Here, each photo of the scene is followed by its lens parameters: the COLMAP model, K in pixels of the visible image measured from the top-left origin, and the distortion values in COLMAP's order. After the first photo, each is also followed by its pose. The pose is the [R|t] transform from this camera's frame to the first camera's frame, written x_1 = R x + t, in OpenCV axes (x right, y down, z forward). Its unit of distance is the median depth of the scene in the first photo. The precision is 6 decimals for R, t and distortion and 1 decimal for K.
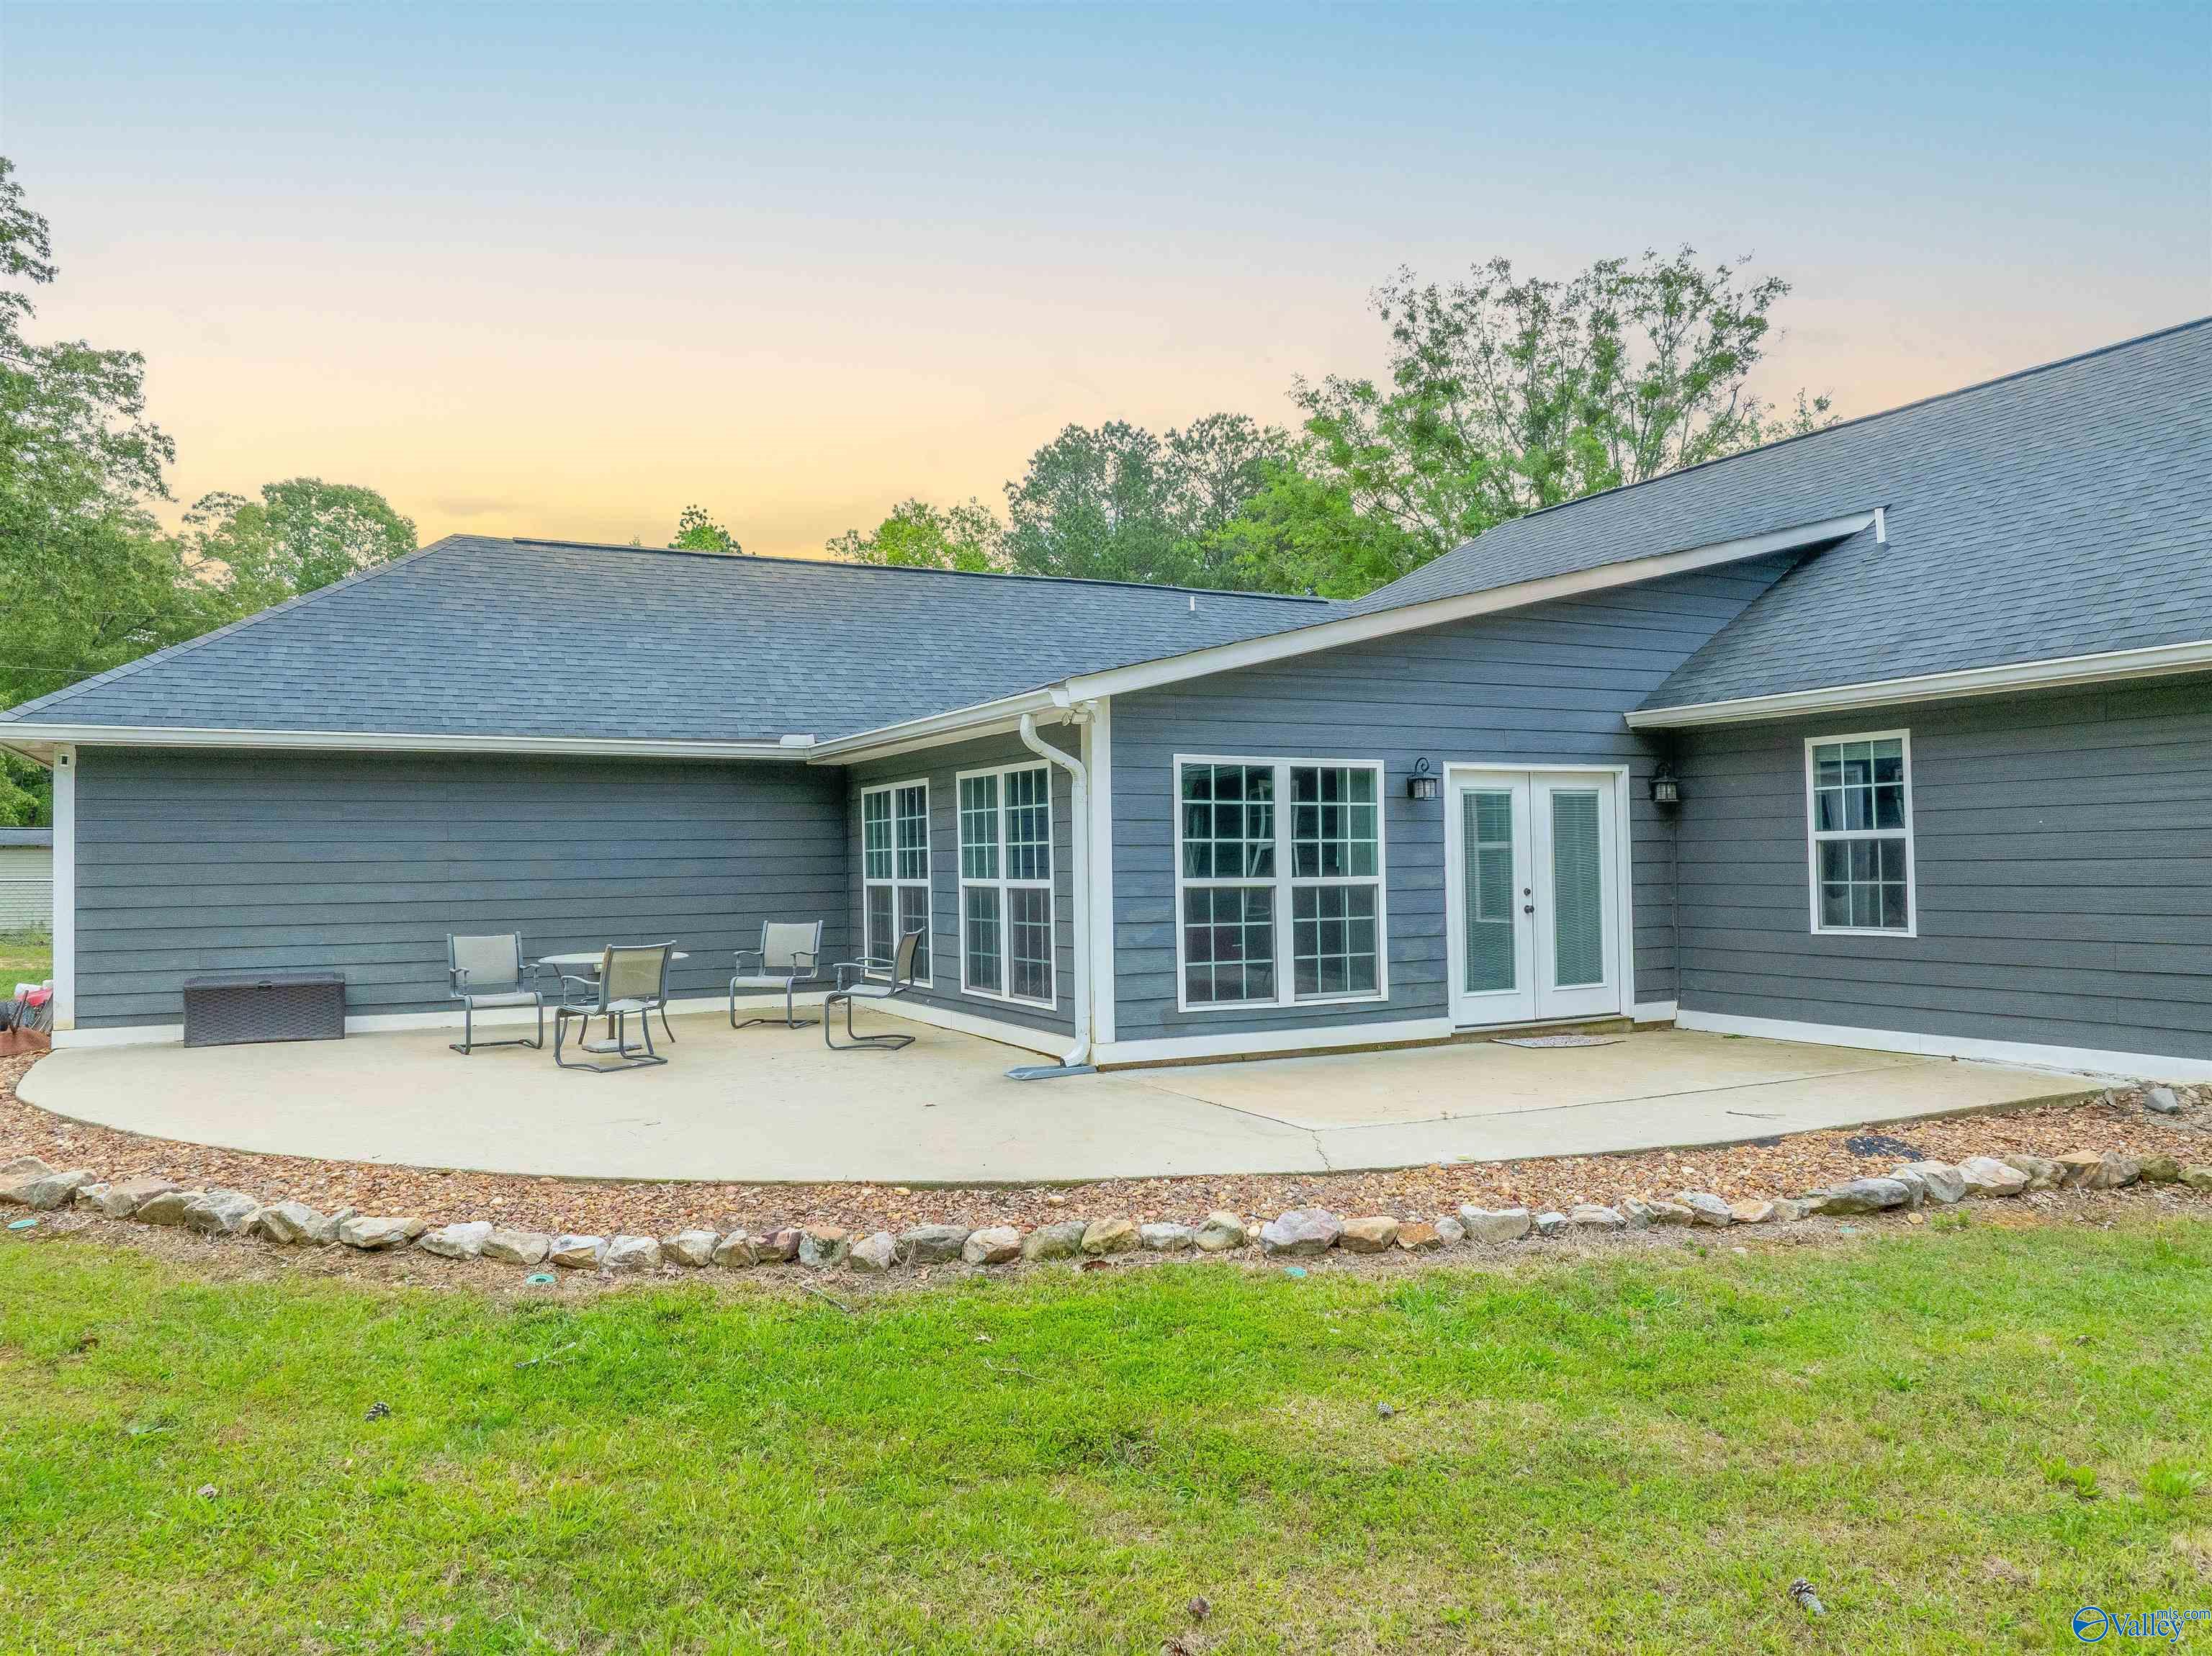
lens RADIAL K [[1545.2, 0, 1106.0], [0, 1545.2, 828.0], [0, 0, 1]] dist [-0.033757, 0.001626]
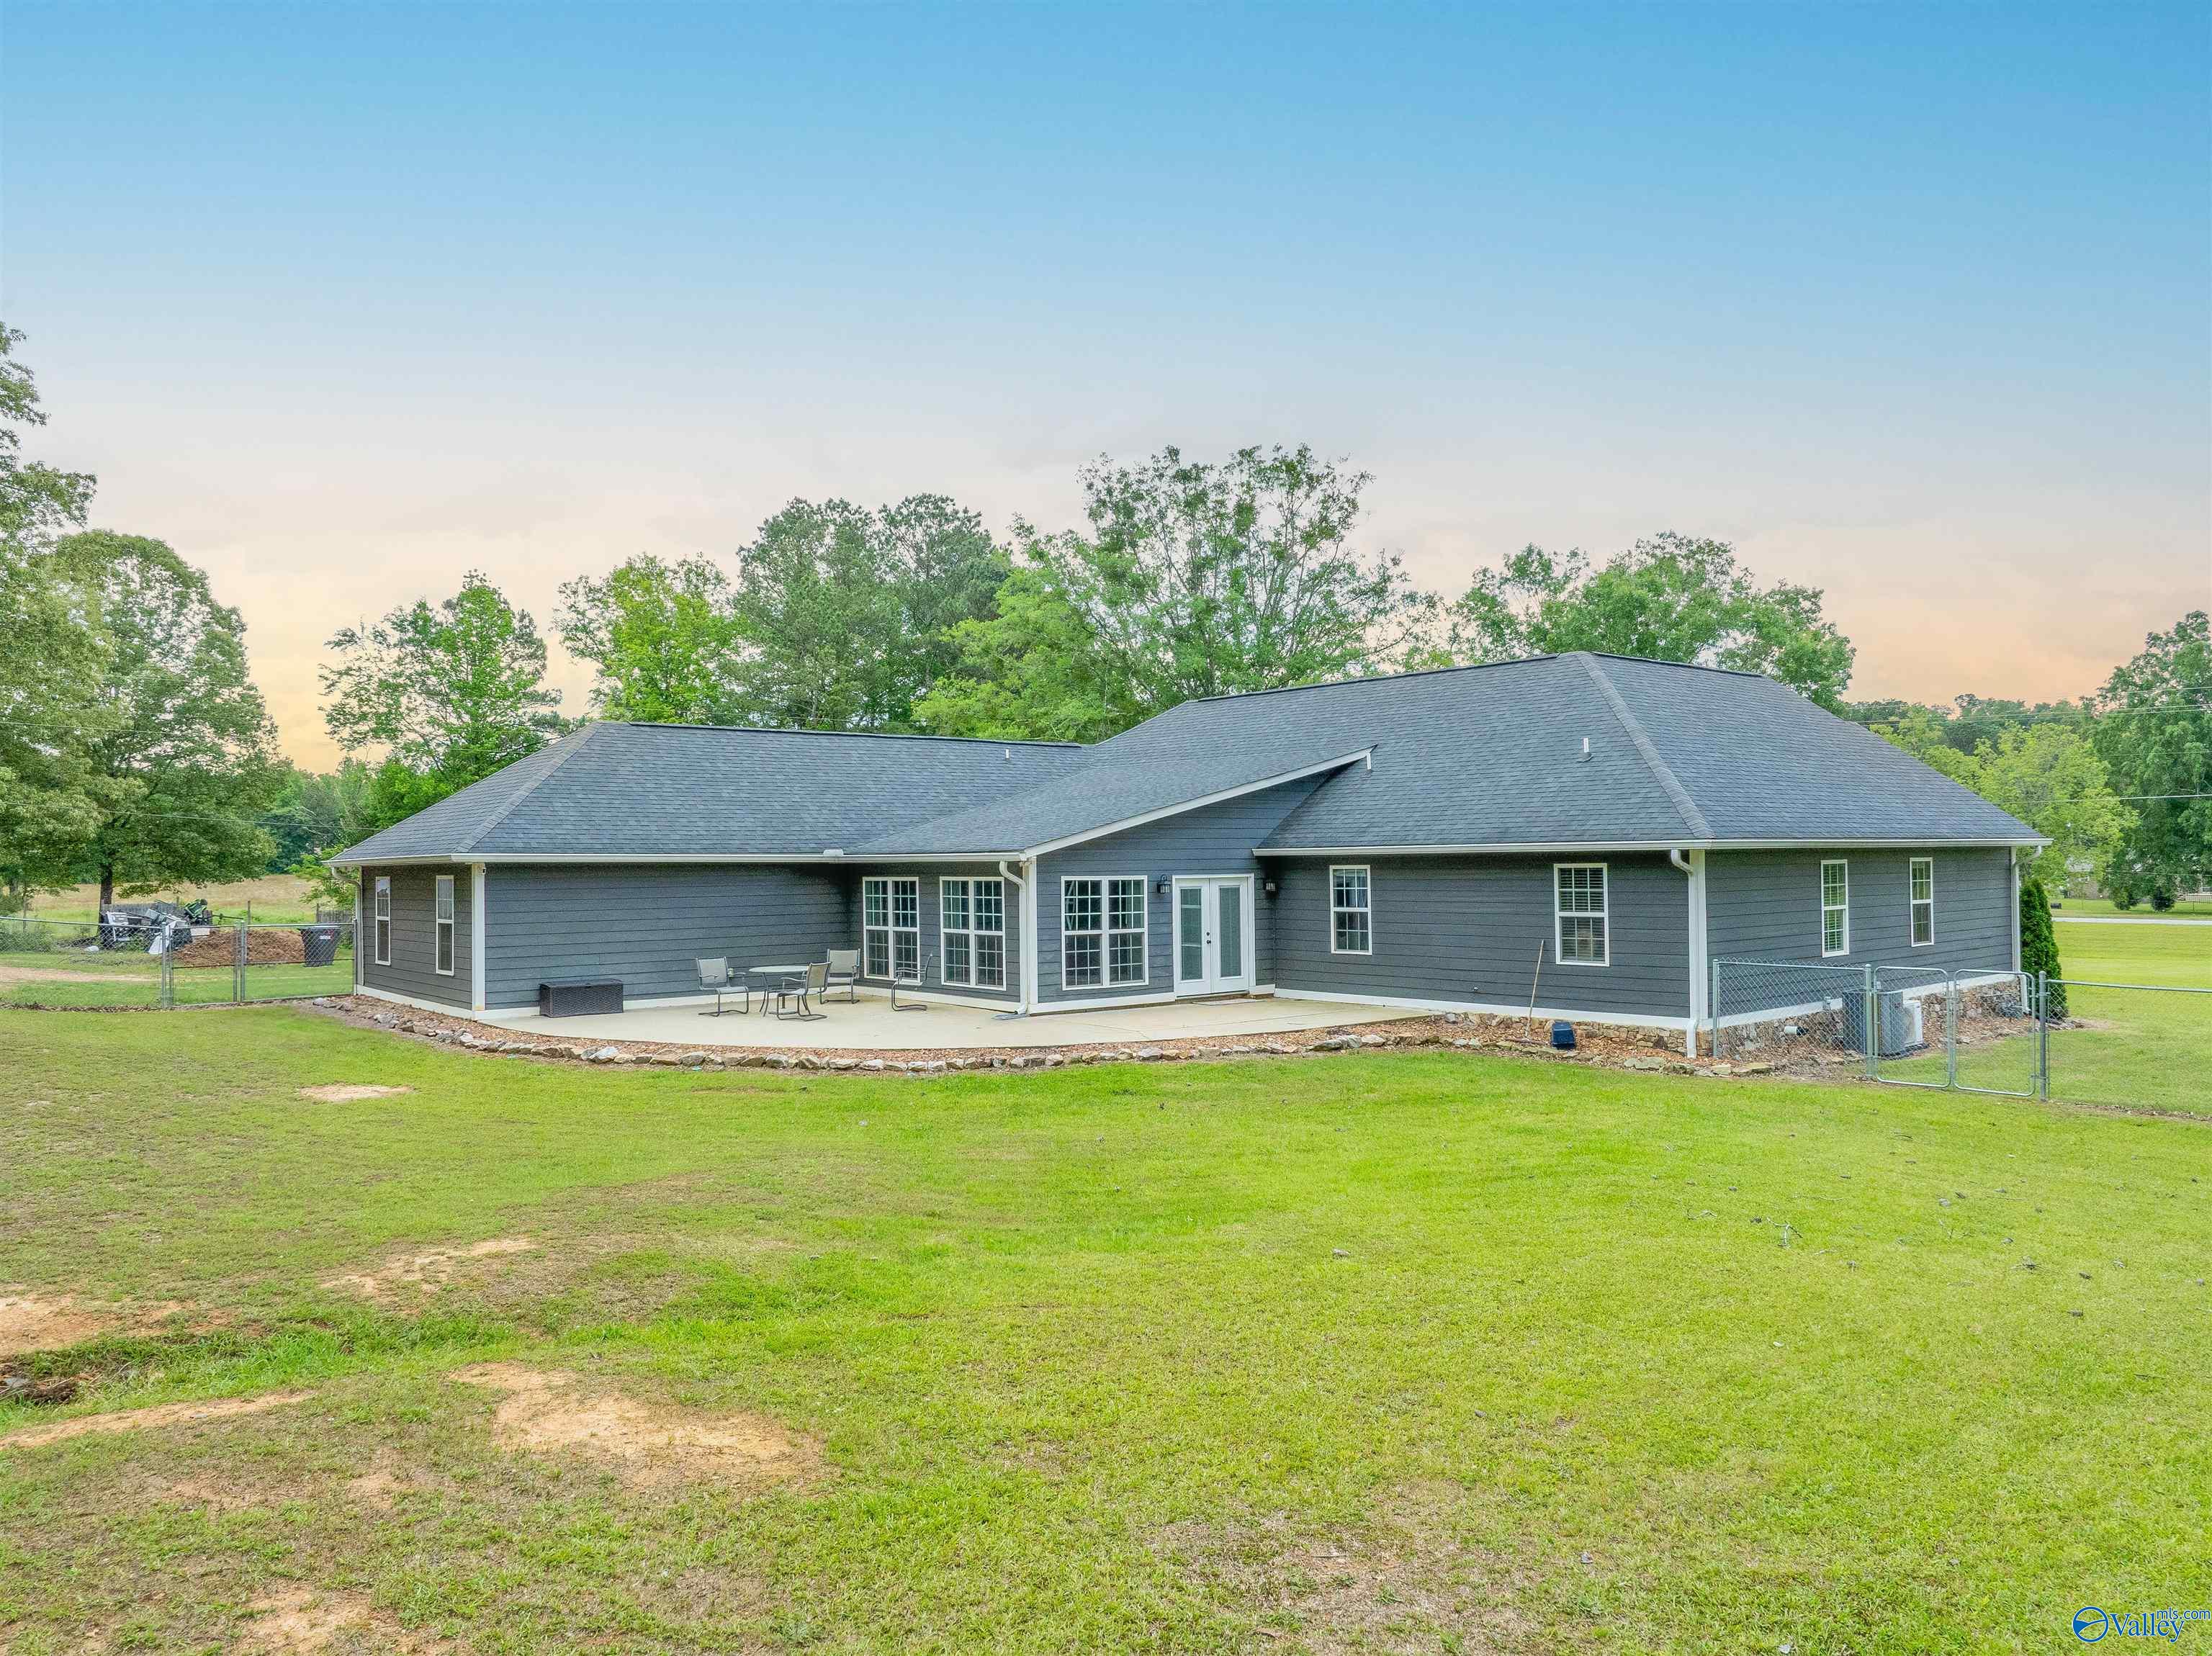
lens RADIAL K [[1580.6, 0, 1095.4], [0, 1580.6, 832.8], [0, 0, 1]] dist [-0.014488, -0.002325]
pose [[0.975404, 0.008222, 0.220270, -0.367667], [-0.008636, 0.999962, 0.000919, -0.100549], [-0.220254, -0.002799, 0.975438, -1.118403]]
